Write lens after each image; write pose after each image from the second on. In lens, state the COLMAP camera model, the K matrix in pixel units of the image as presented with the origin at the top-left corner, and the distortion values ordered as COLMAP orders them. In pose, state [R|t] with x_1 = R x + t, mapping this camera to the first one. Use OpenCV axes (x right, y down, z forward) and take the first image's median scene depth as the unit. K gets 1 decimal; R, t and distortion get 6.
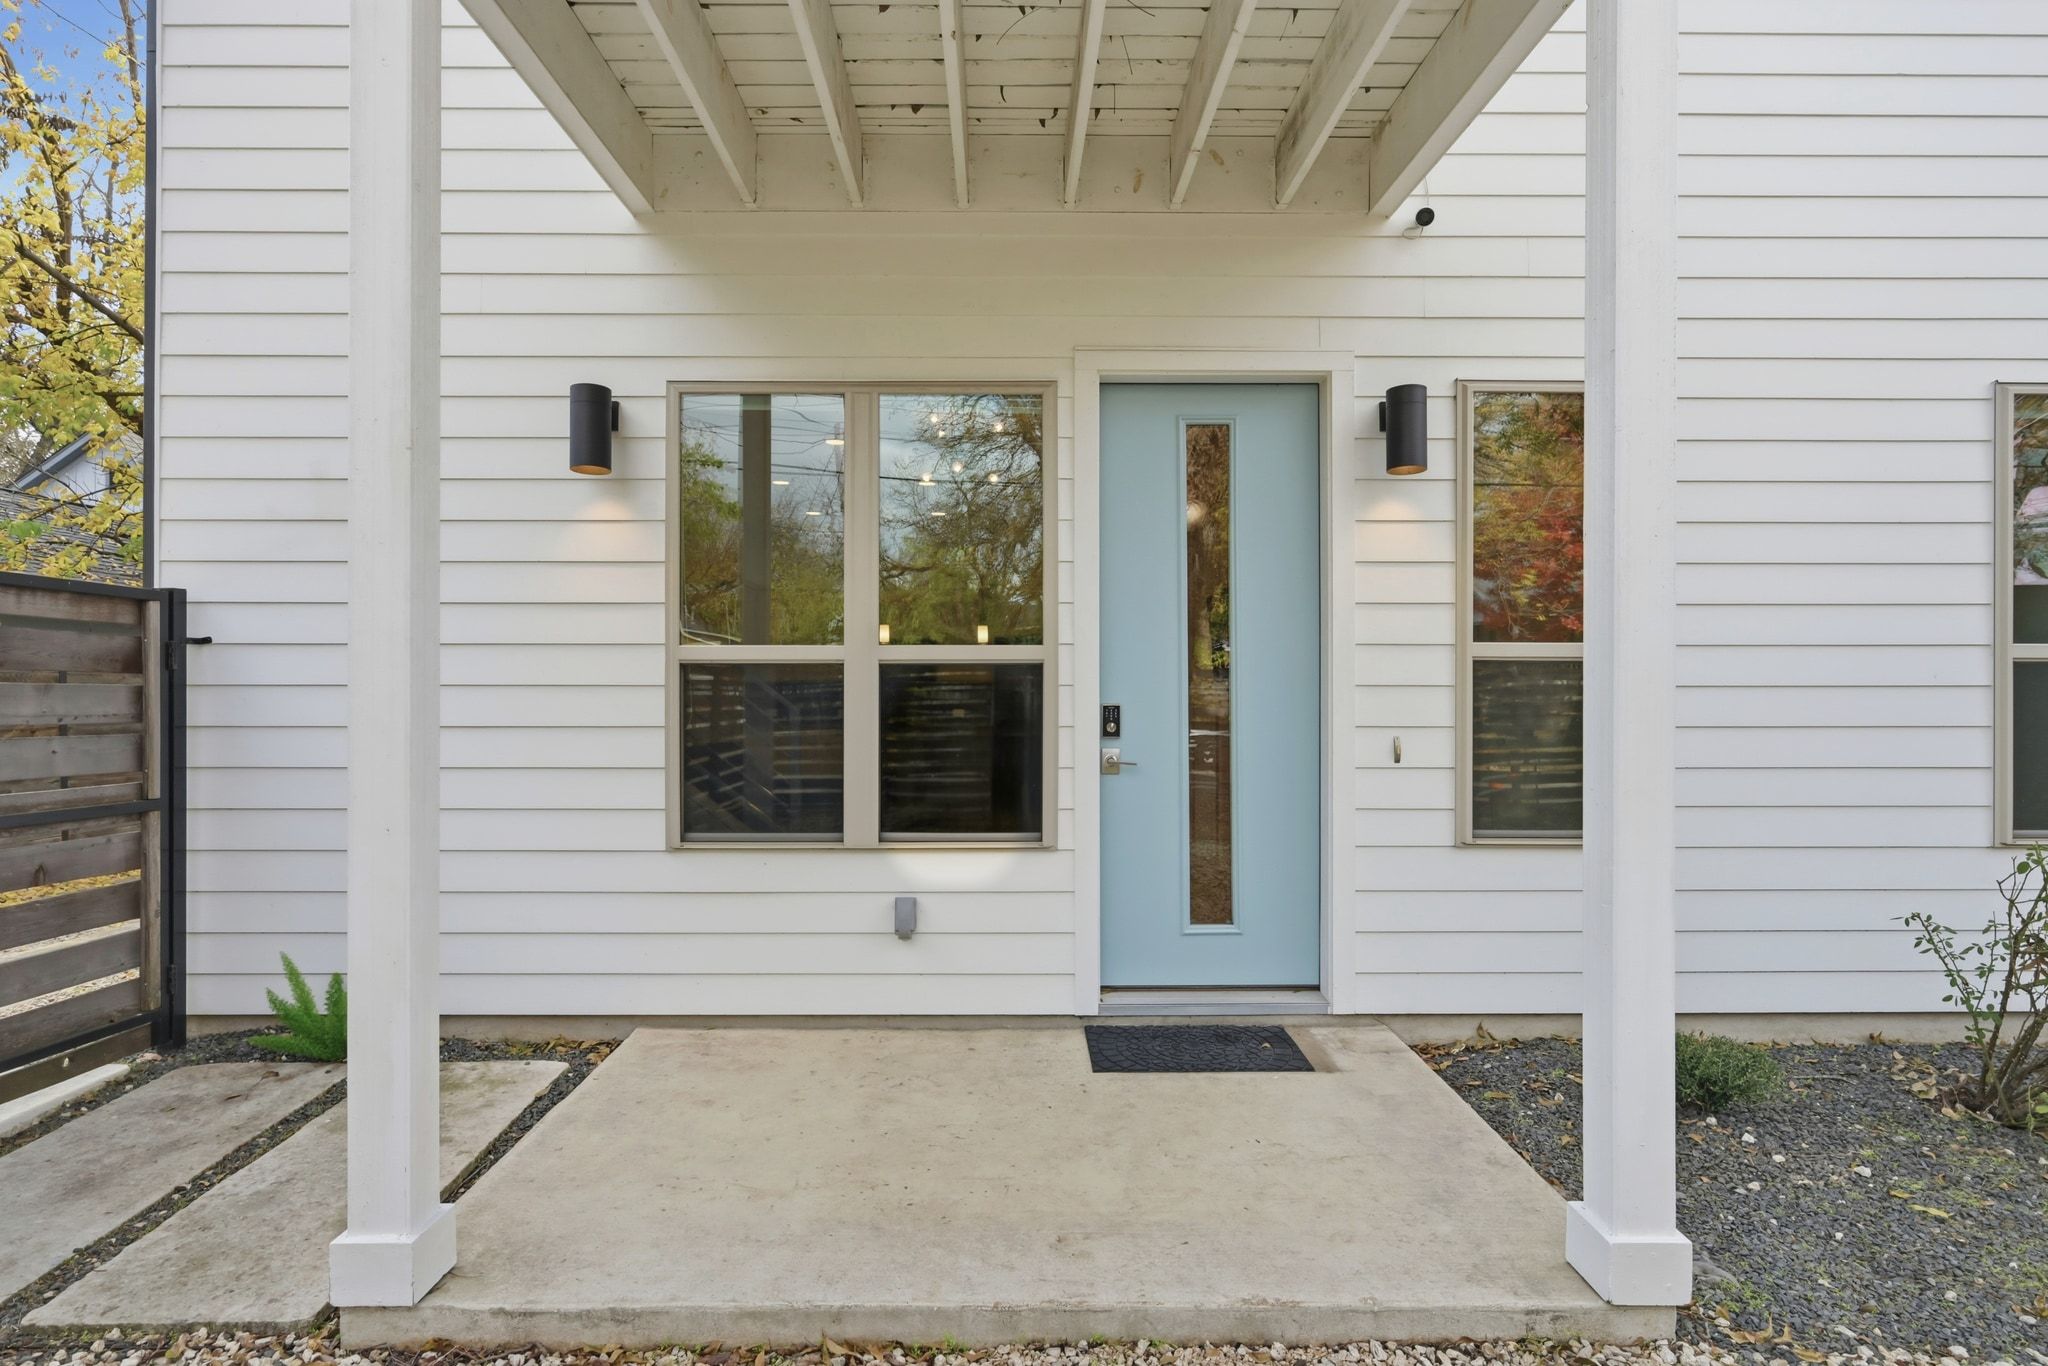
lens RADIAL K [[959.2, 0, 1025.0], [0, 959.2, 693.0], [0, 0, 1]] dist [-0.000732, 0.000534]
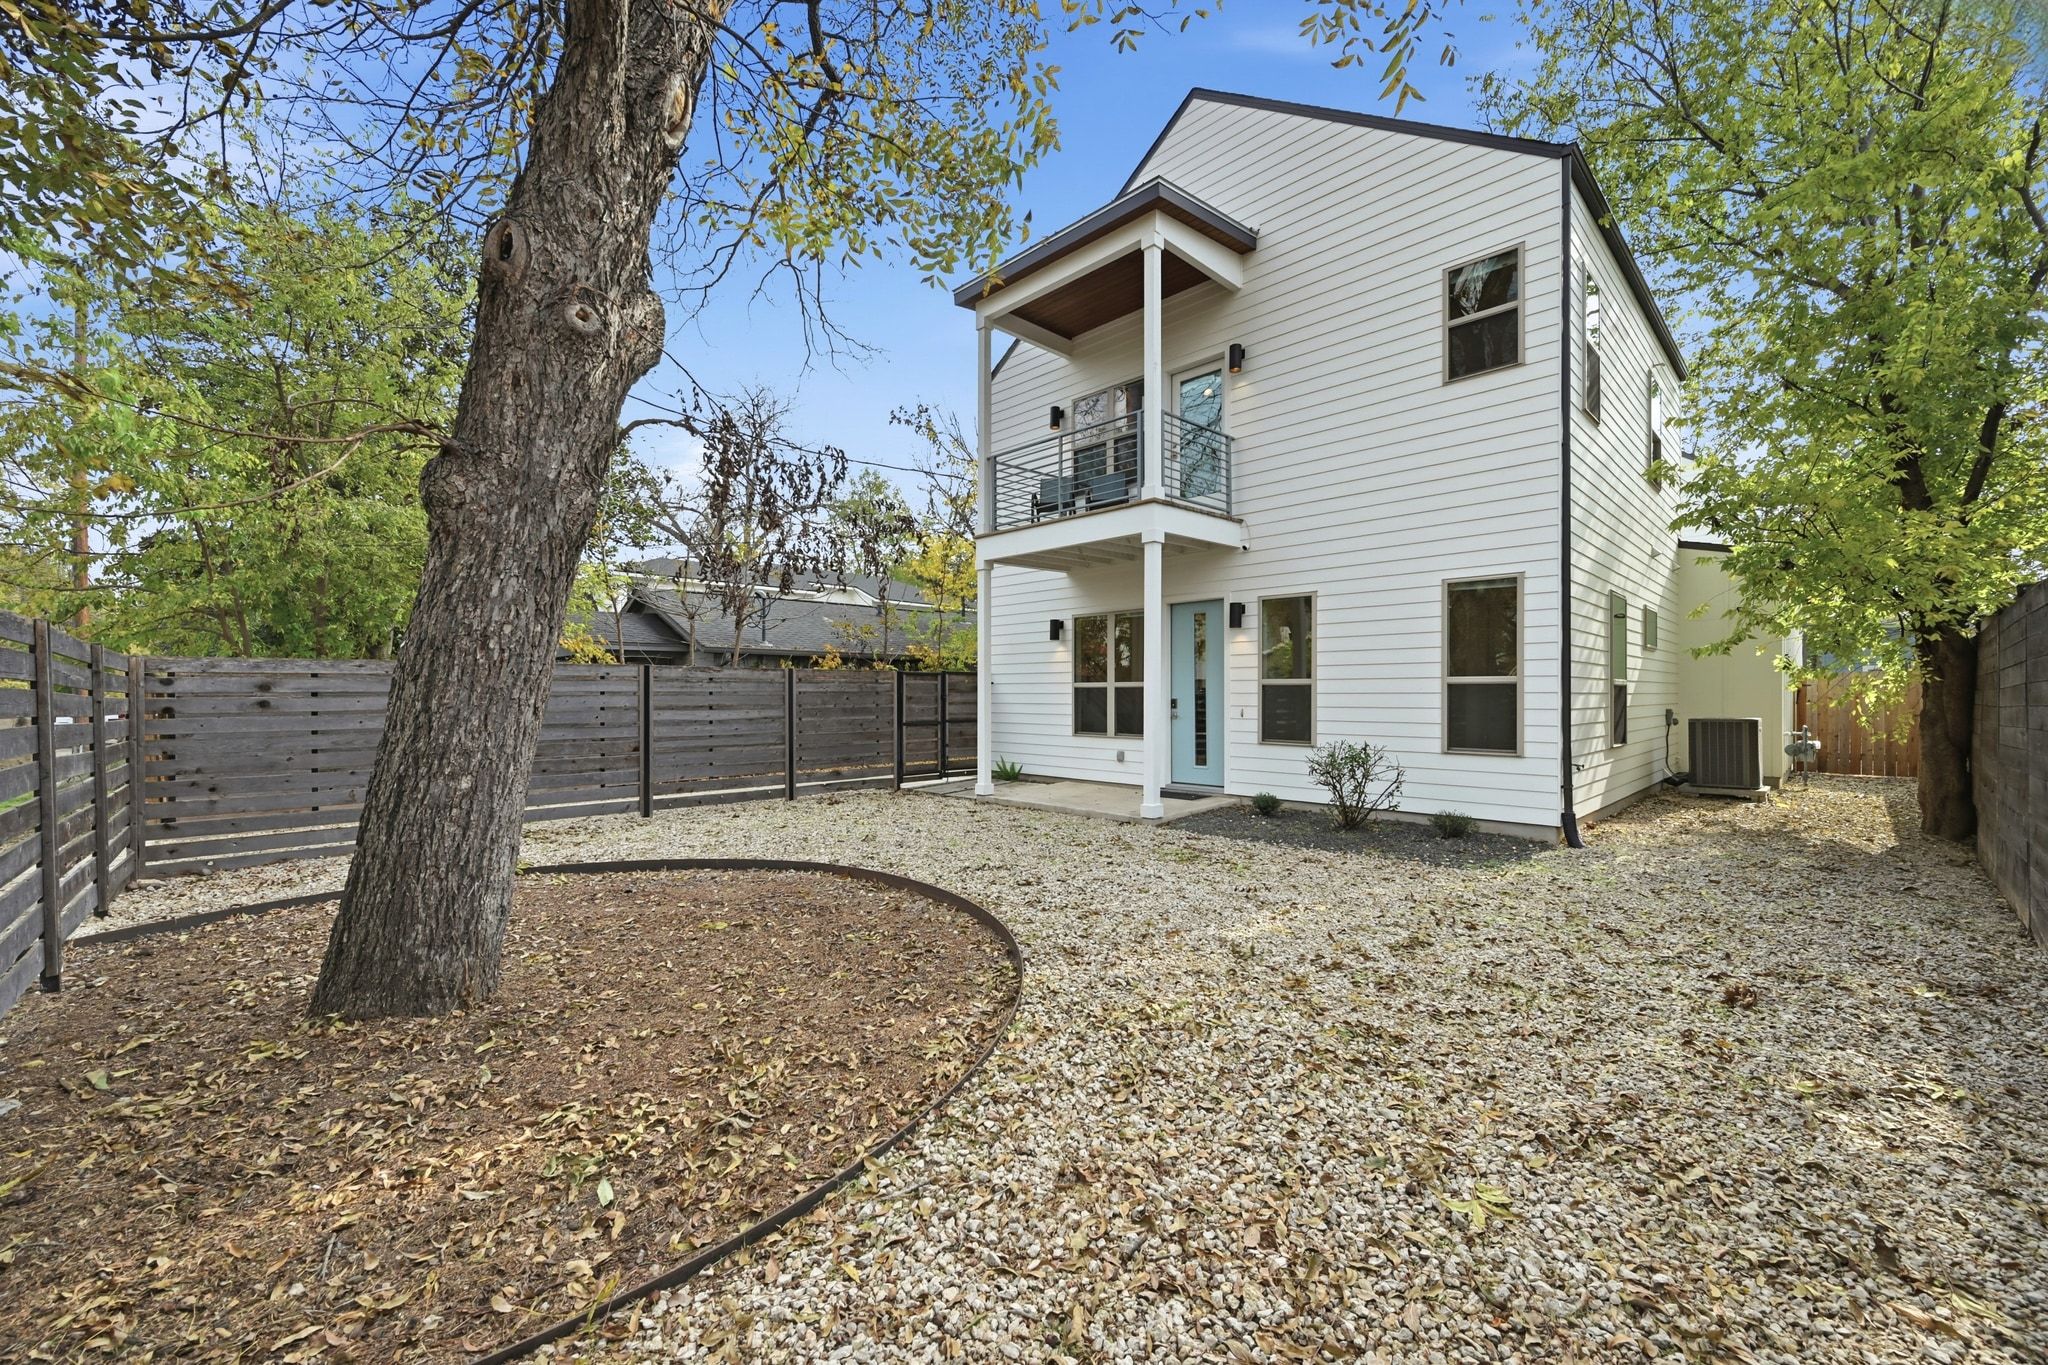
lens RADIAL K [[802.7, 0, 1017.3], [0, 802.7, 694.9], [0, 0, 1]] dist [-0.003160, 0.000282]
pose [[0.704748, -0.000536, -0.709457, 1.772049], [-0.000227, 0.999999, -0.000981, 0.001905], [0.709458, 0.000853, 0.704748, -1.440459]]
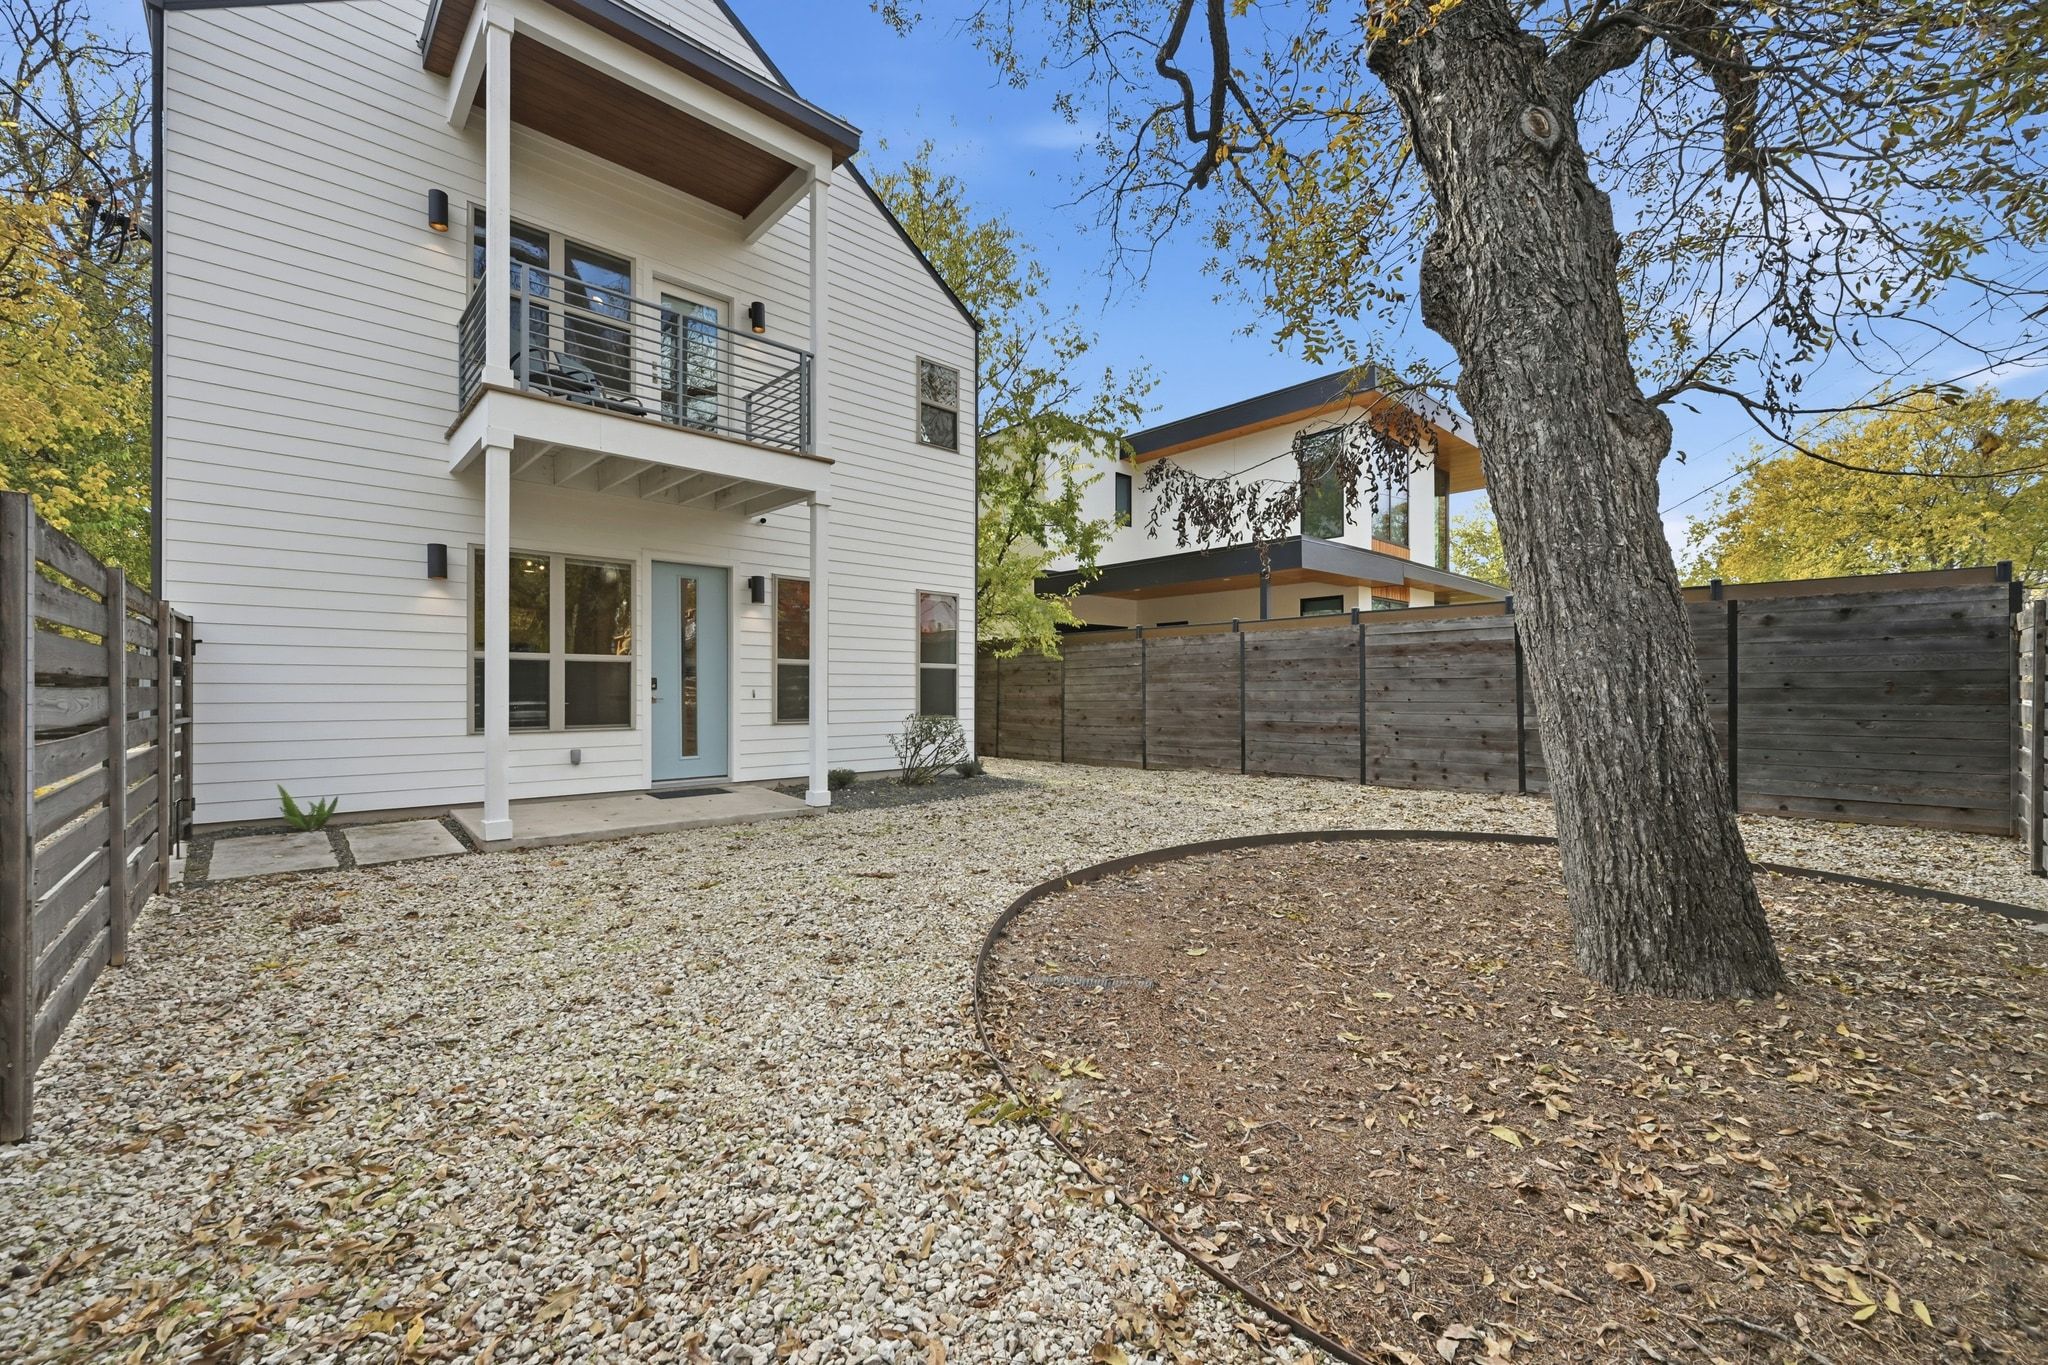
lens RADIAL K [[802.7, 0, 1019.8], [0, 802.7, 685.0], [0, 0, 1]] dist [-0.003160, 0.000282]
pose [[0.725805, 0.003391, 0.687892, -0.753988], [-0.001278, 0.999993, -0.003581, 0.040939], [-0.687899, 0.001720, 0.725805, -1.434816]]
